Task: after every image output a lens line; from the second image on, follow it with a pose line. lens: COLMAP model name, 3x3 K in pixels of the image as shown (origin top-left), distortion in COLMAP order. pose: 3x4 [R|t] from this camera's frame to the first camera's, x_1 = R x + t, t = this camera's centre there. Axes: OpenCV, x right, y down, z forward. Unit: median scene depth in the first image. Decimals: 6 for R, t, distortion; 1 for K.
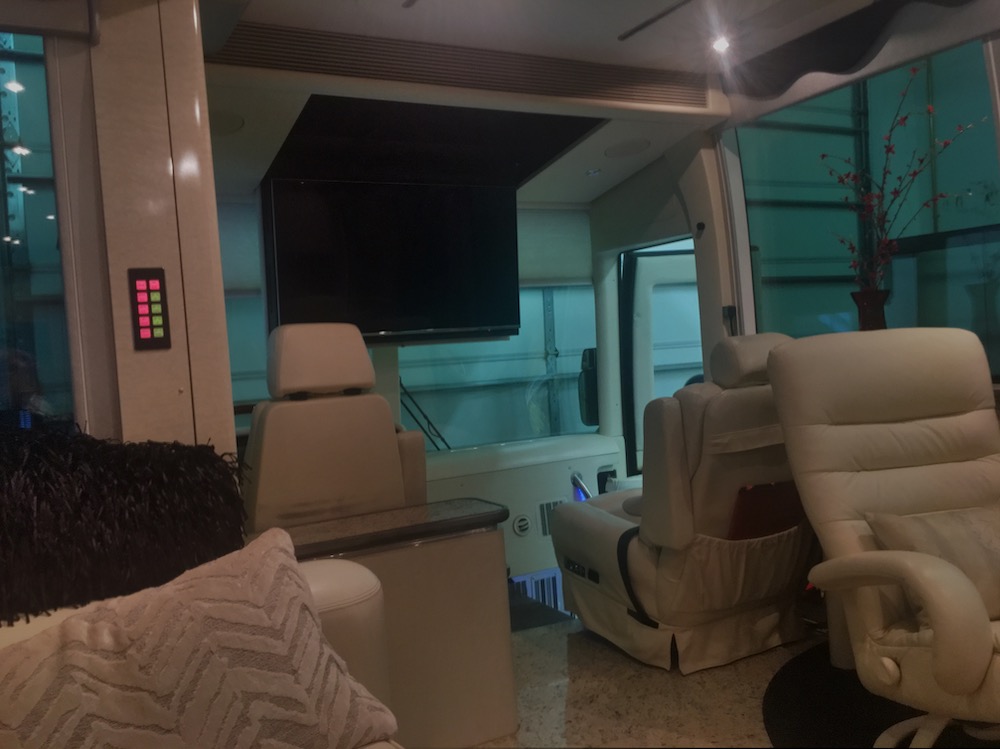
lens RADIAL K [[858.4, 0, 493.7], [0, 858.4, 357.7], [0, 0, 1]] dist [0.062909, -0.070331]
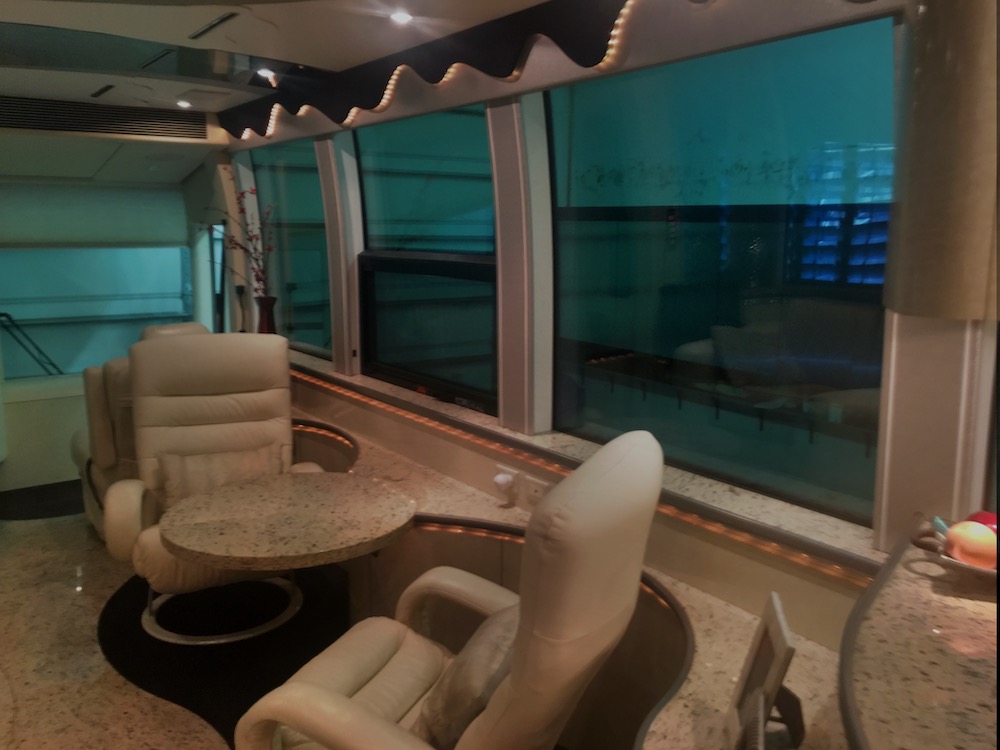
lens RADIAL K [[858.4, 0, 493.7], [0, 858.4, 358.2], [0, 0, 1]] dist [0.062909, -0.070331]
pose [[0.991854, 0.049545, 0.117351, 0.841844], [-0.065153, 0.988953, 0.133144, -0.250373], [-0.109458, -0.139705, 0.984125, -0.620705]]
